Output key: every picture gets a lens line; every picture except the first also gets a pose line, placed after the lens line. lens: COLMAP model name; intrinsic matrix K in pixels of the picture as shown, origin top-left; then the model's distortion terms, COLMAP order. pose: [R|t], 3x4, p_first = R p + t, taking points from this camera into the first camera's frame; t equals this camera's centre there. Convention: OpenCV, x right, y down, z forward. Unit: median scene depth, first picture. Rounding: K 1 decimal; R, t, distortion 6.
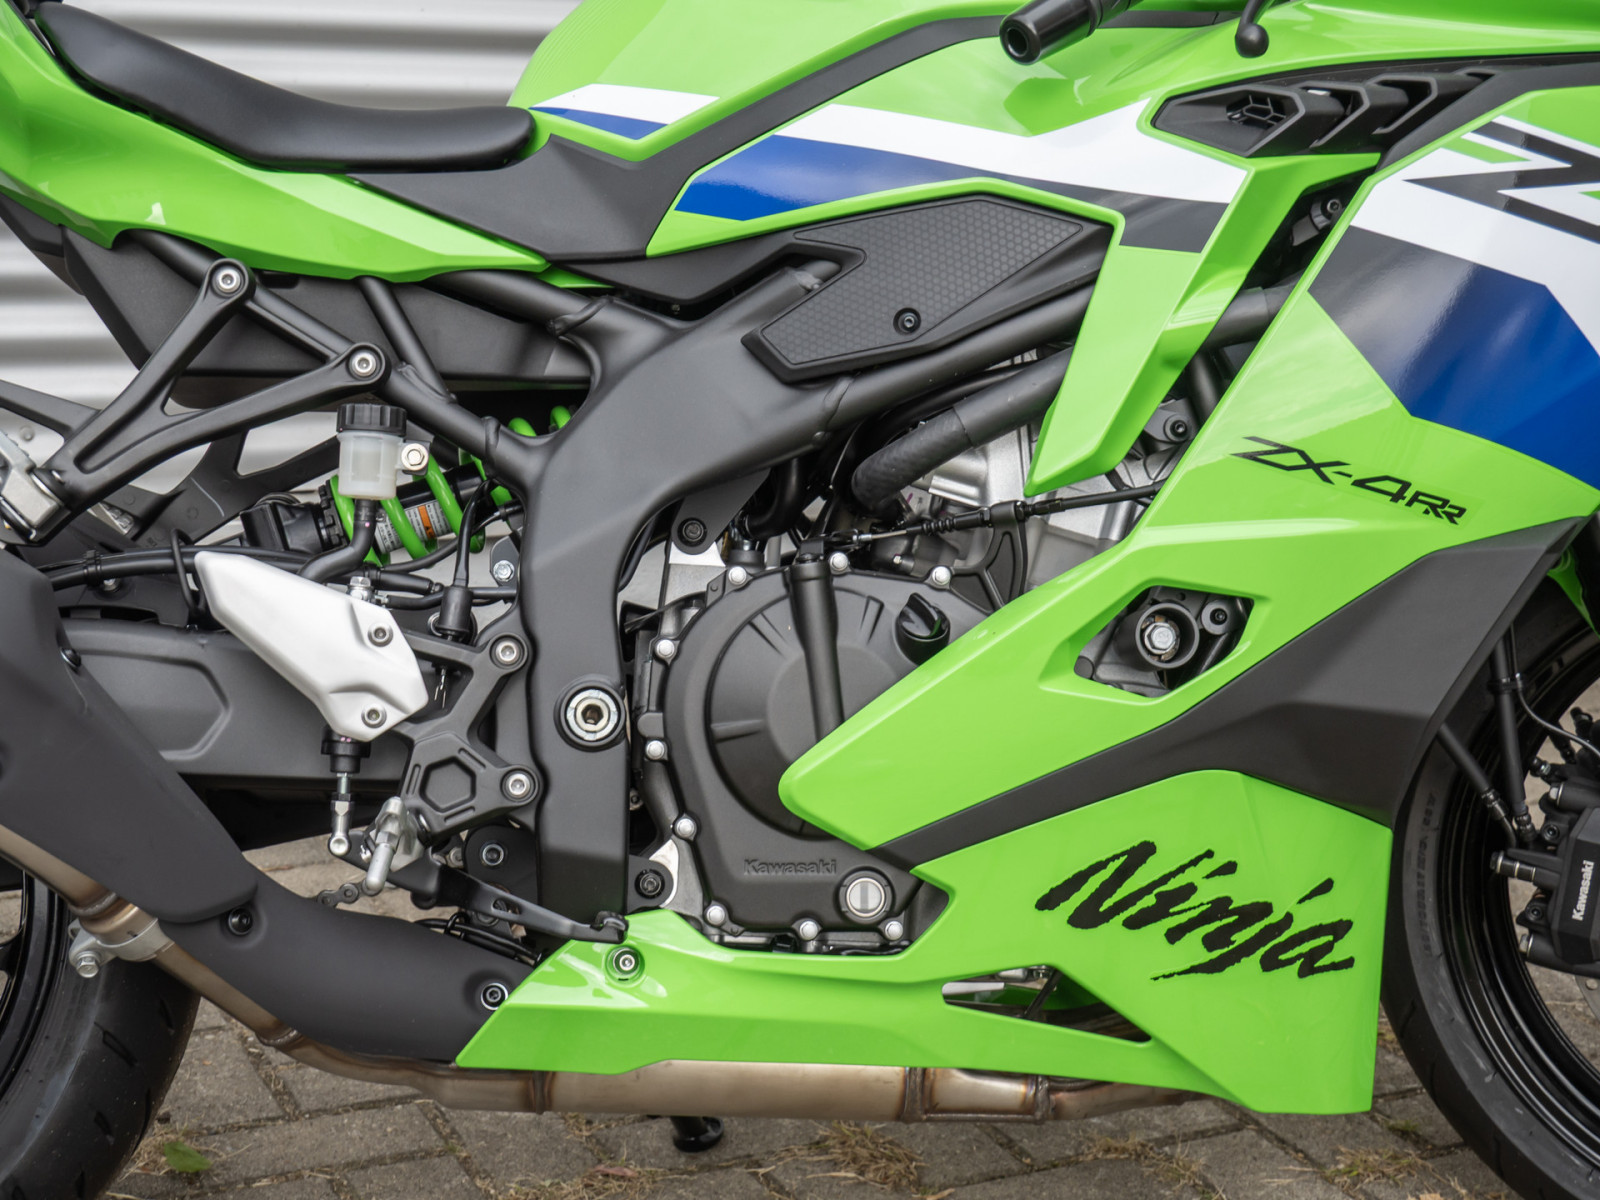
lens RADIAL K [[2542.2, 0, 801.6], [0, 2542.2, 630.8], [0, 0, 1]] dist [0.043379, 0.000000]
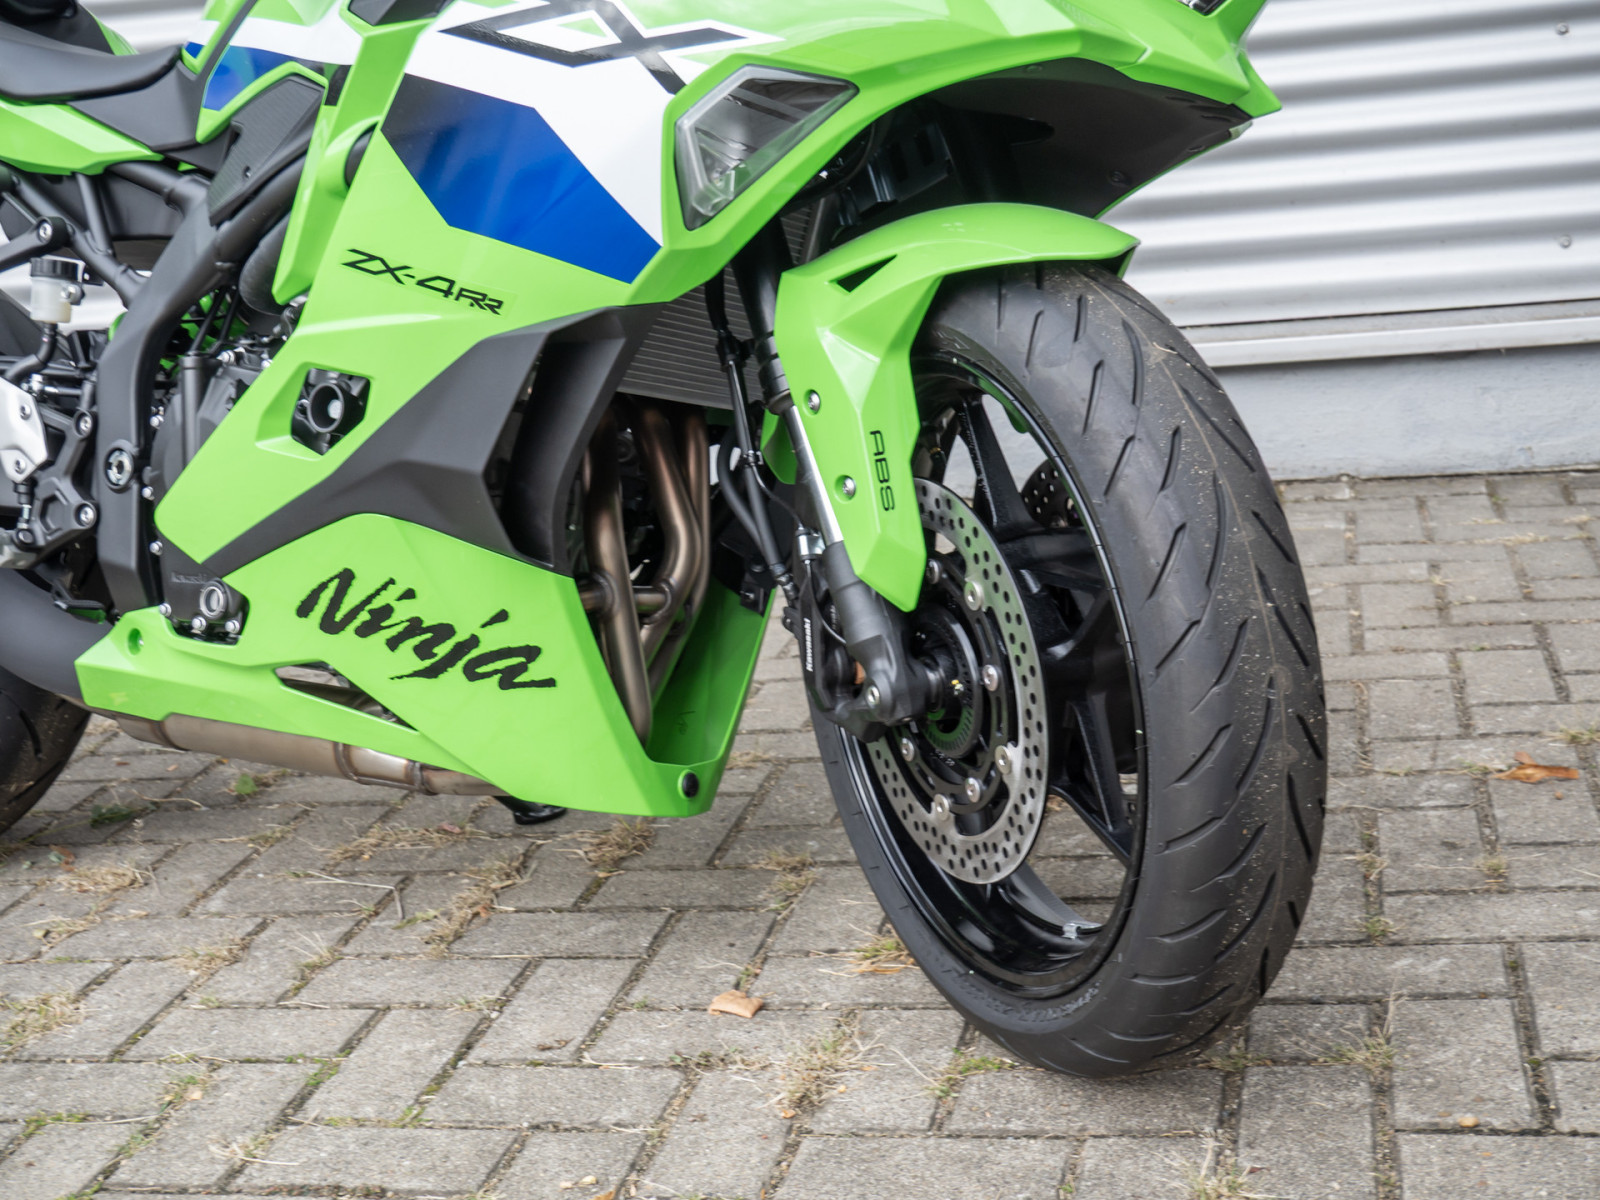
lens RADIAL K [[2208.0, 0, 793.0], [0, 2208.0, 626.8], [0, 0, 1]] dist [0.032748, 0.000000]
pose [[0.774962, 0.055275, -0.629586, 1.007503], [-0.022759, 0.997963, 0.059603, 0.039442], [0.631598, -0.031862, 0.774641, 0.264467]]
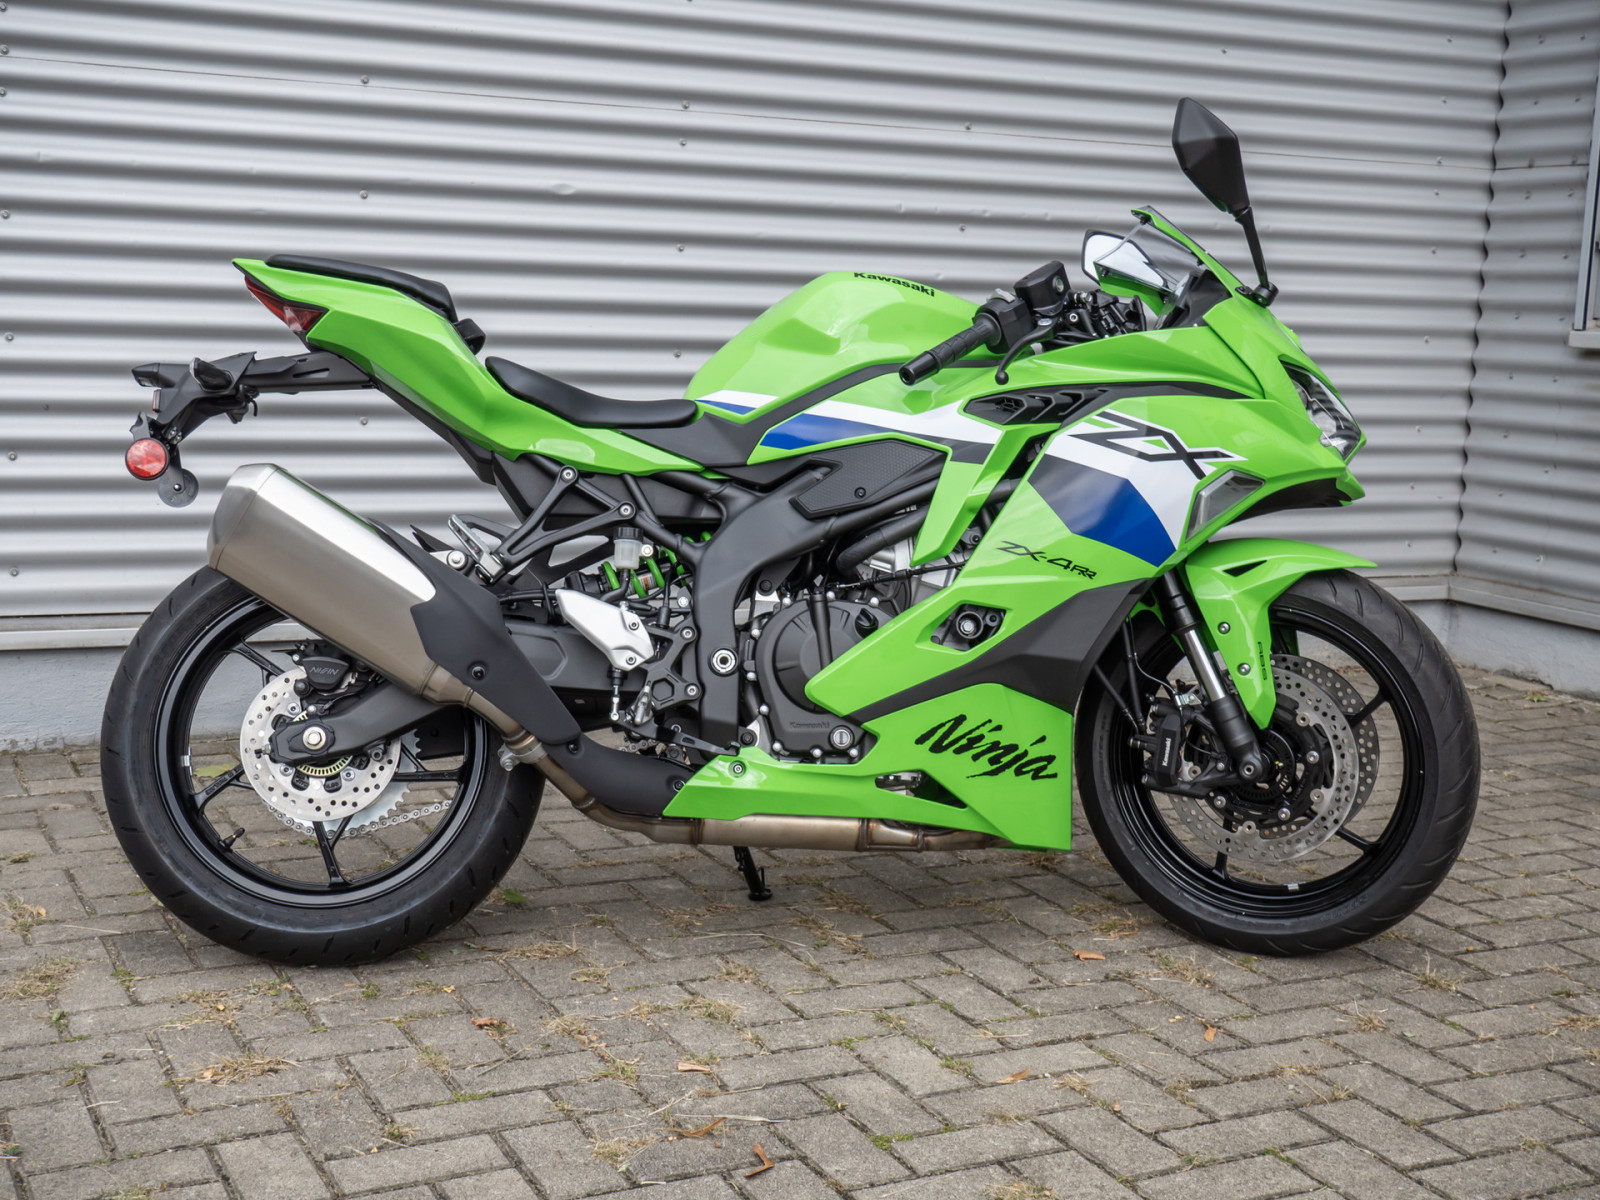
lens RADIAL K [[2208.0, 0, 811.4], [0, 2208.0, 616.4], [0, 0, 1]] dist [0.032748, 0.000000]
pose [[0.999963, 0.003906, 0.007657, -0.018317], [-0.003280, 0.996779, -0.080136, 0.153196], [-0.007945, 0.080108, 0.996755, -1.006662]]
